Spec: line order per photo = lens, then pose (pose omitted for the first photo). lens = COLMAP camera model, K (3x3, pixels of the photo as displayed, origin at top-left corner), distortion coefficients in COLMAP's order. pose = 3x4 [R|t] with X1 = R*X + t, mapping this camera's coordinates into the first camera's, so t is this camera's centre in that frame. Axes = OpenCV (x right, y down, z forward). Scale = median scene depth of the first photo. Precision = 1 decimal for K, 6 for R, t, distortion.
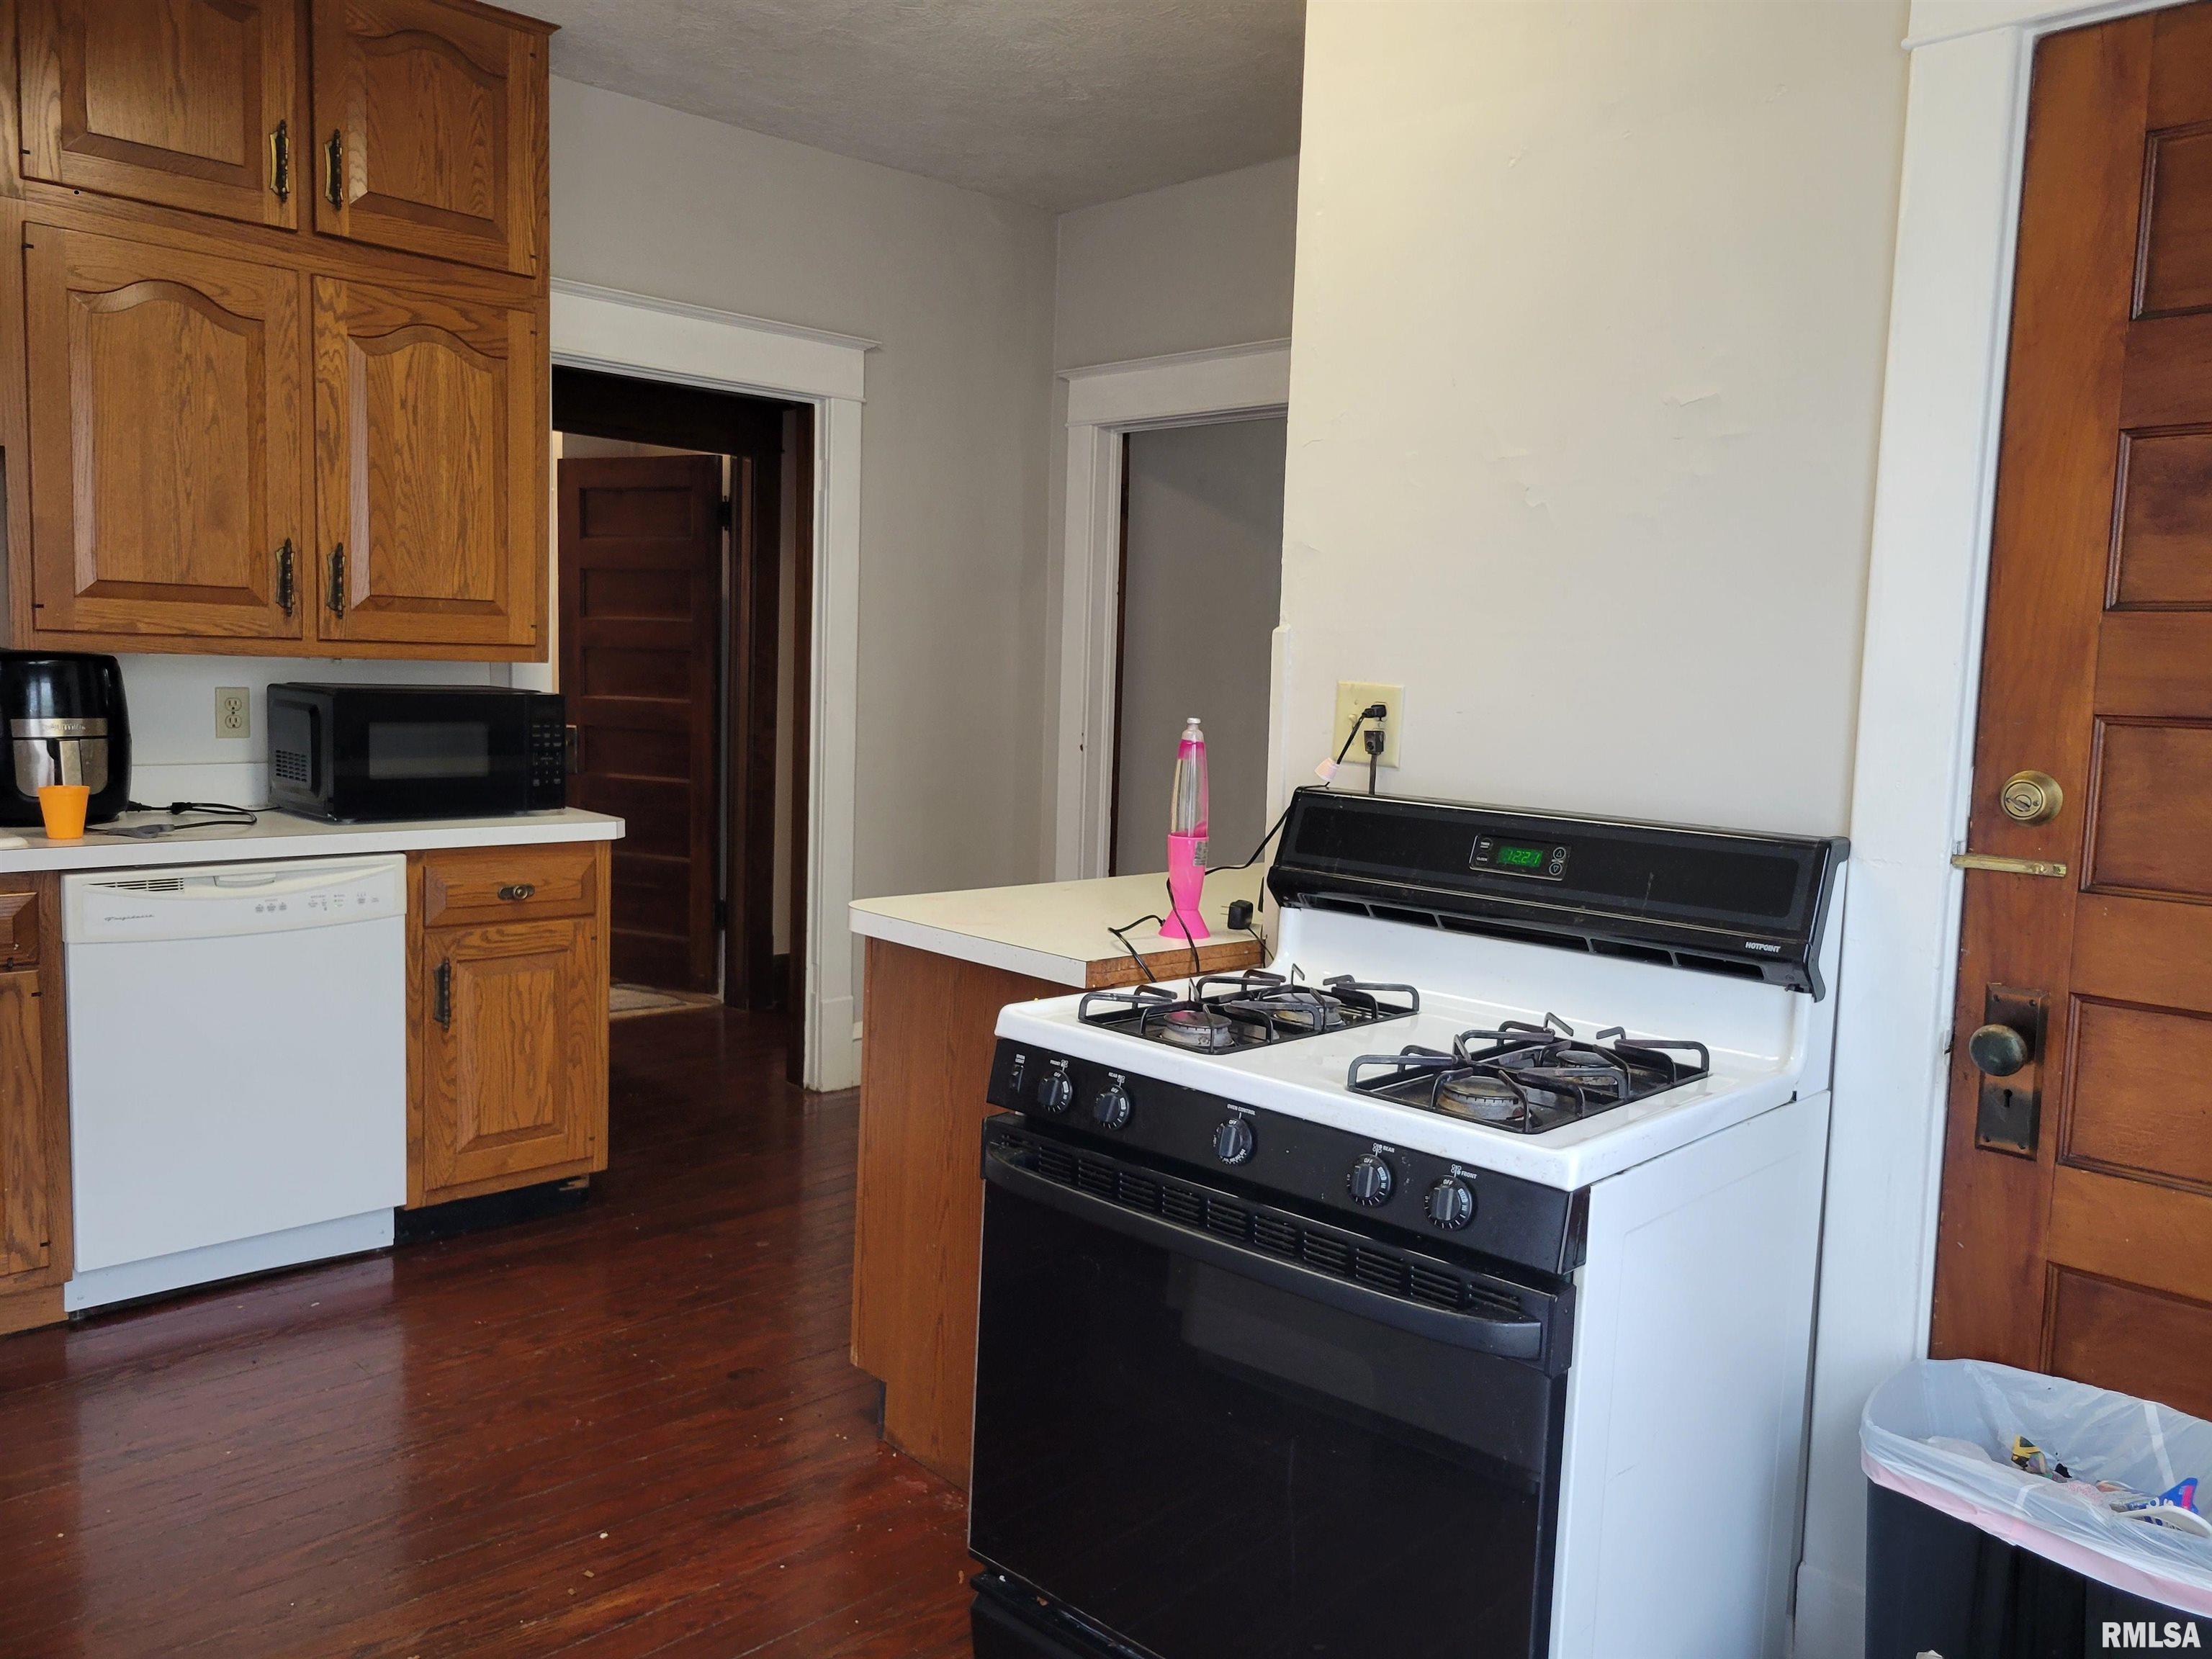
lens RADIAL K [[1672.1, 0, 1105.8], [0, 1672.1, 833.7], [0, 0, 1]] dist [0.048881, -0.029914]
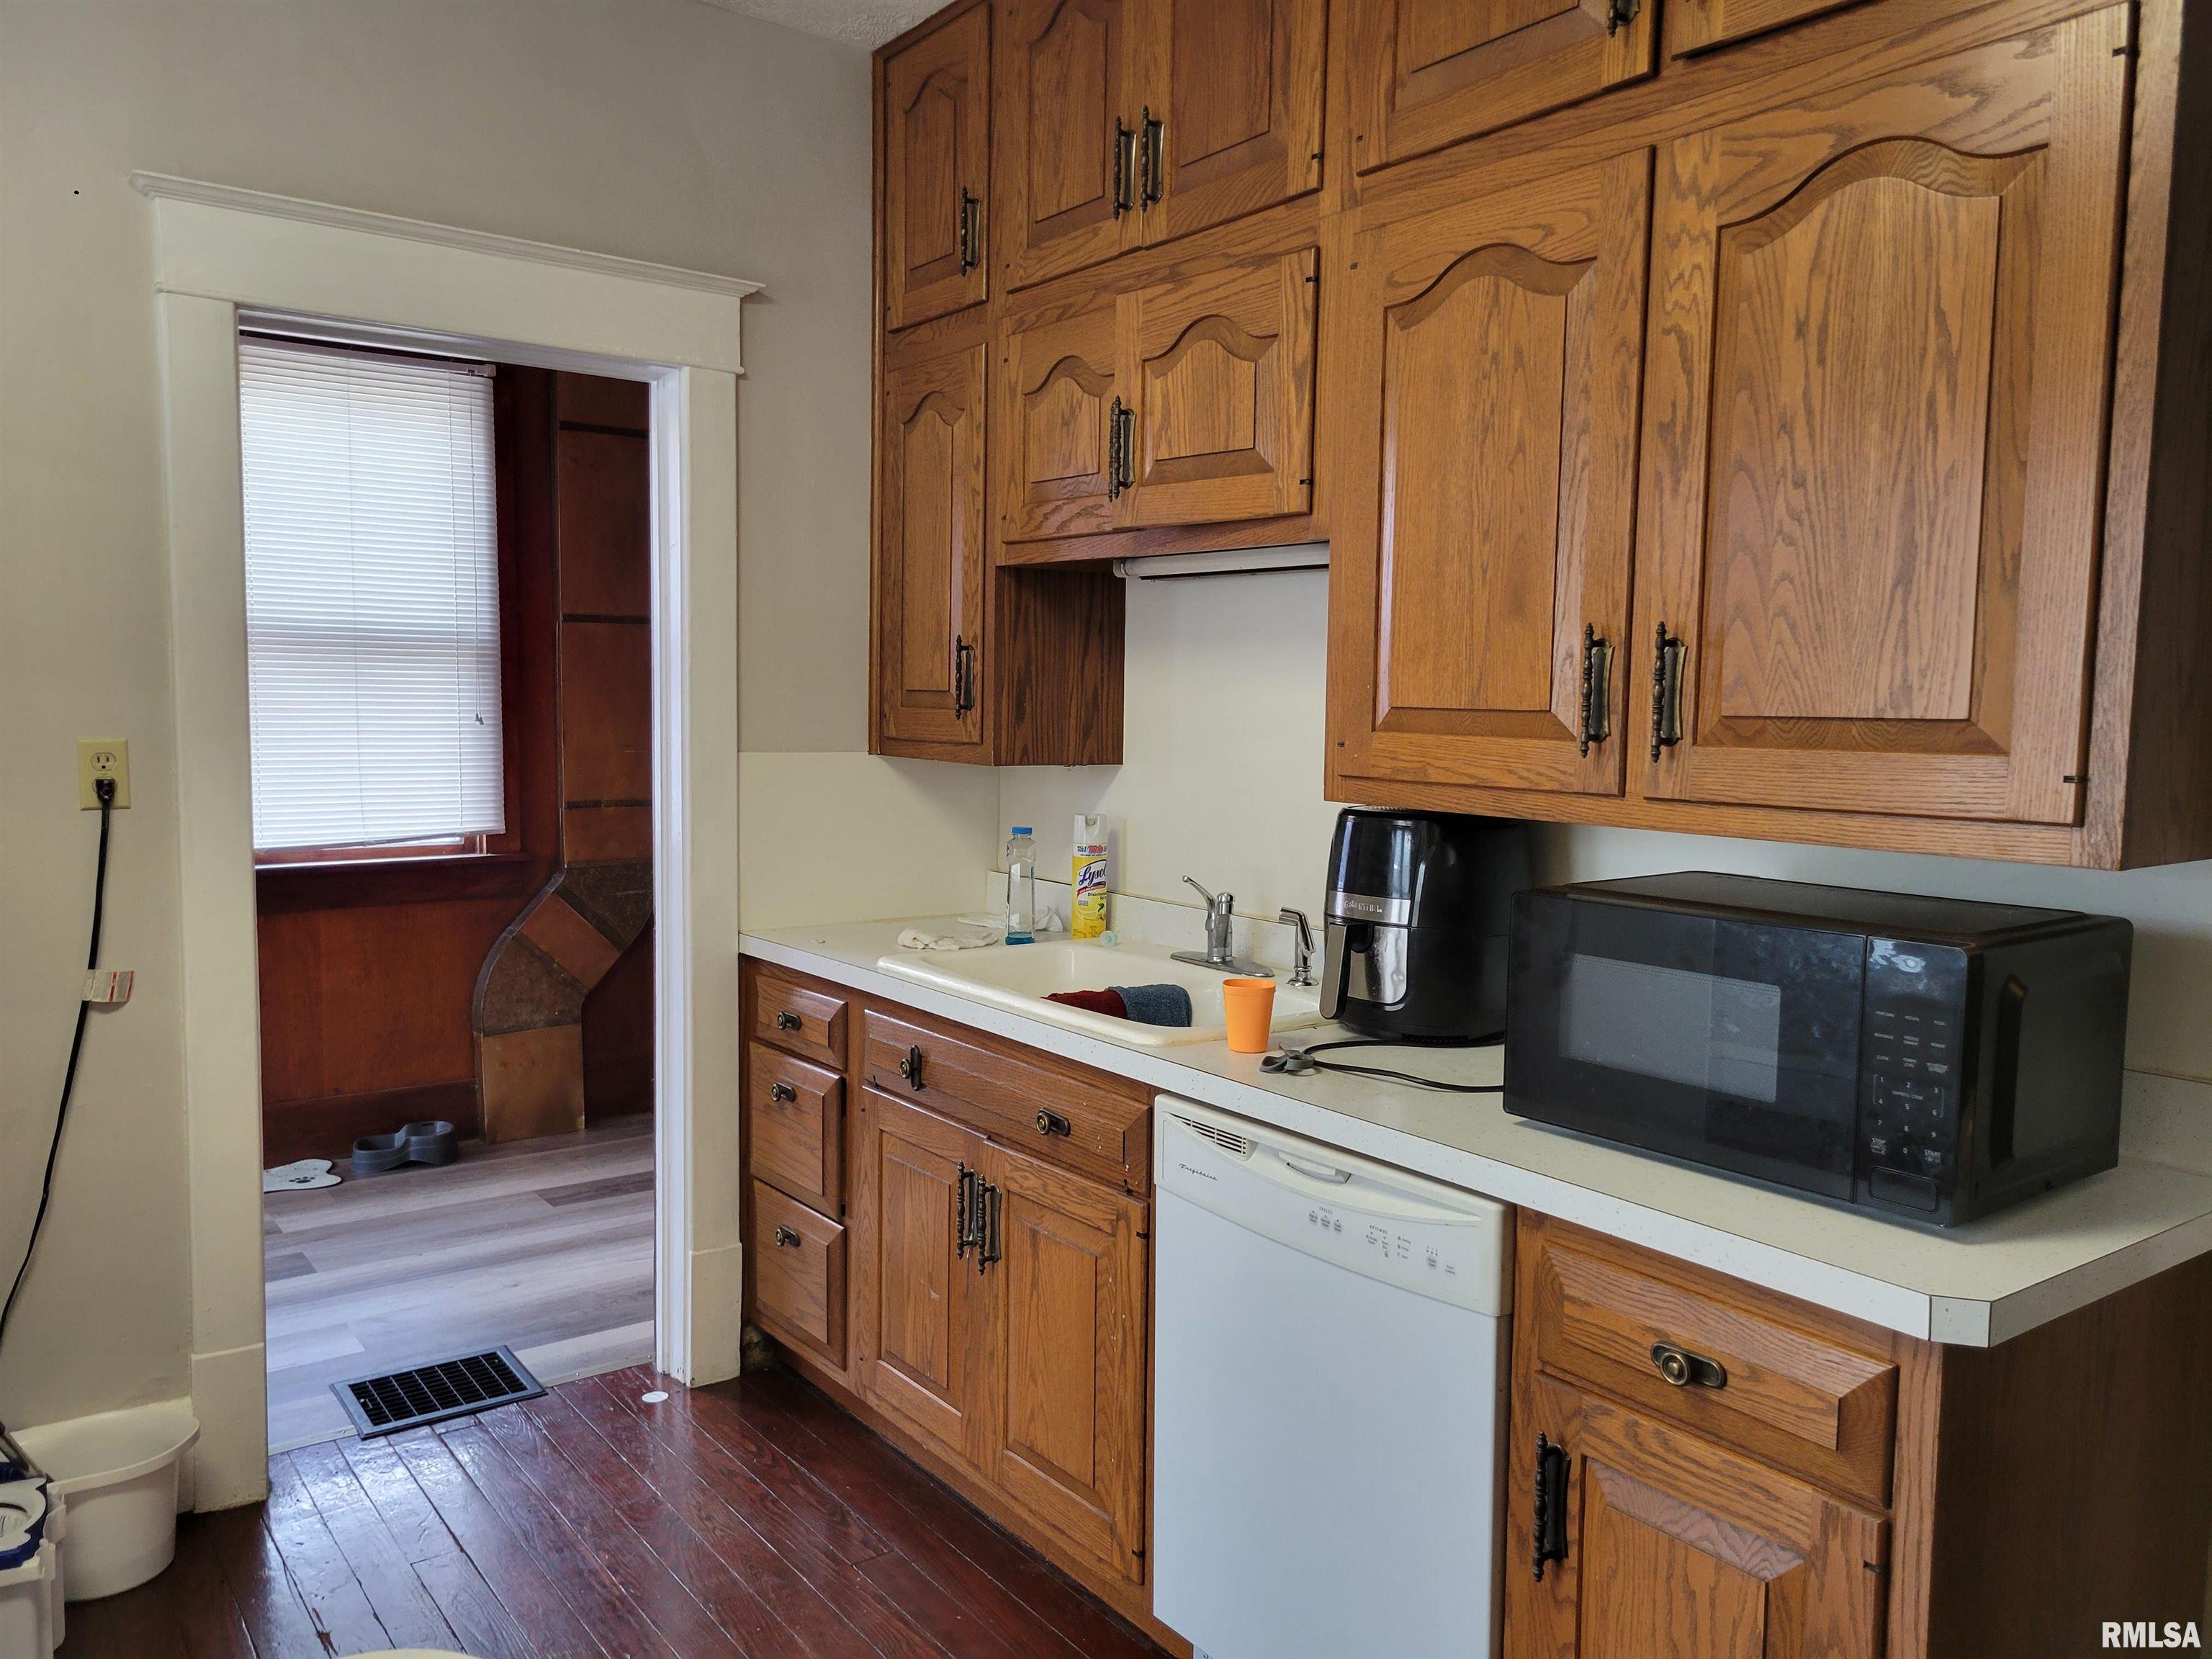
lens RADIAL K [[1672.1, 0, 1110.6], [0, 1672.1, 840.7], [0, 0, 1]] dist [0.048881, -0.029914]
pose [[-0.145224, 0.054847, -0.987877, 0.112681], [-0.121833, 0.989872, 0.072868, -0.122272], [0.981869, 0.130939, -0.137071, 0.921395]]
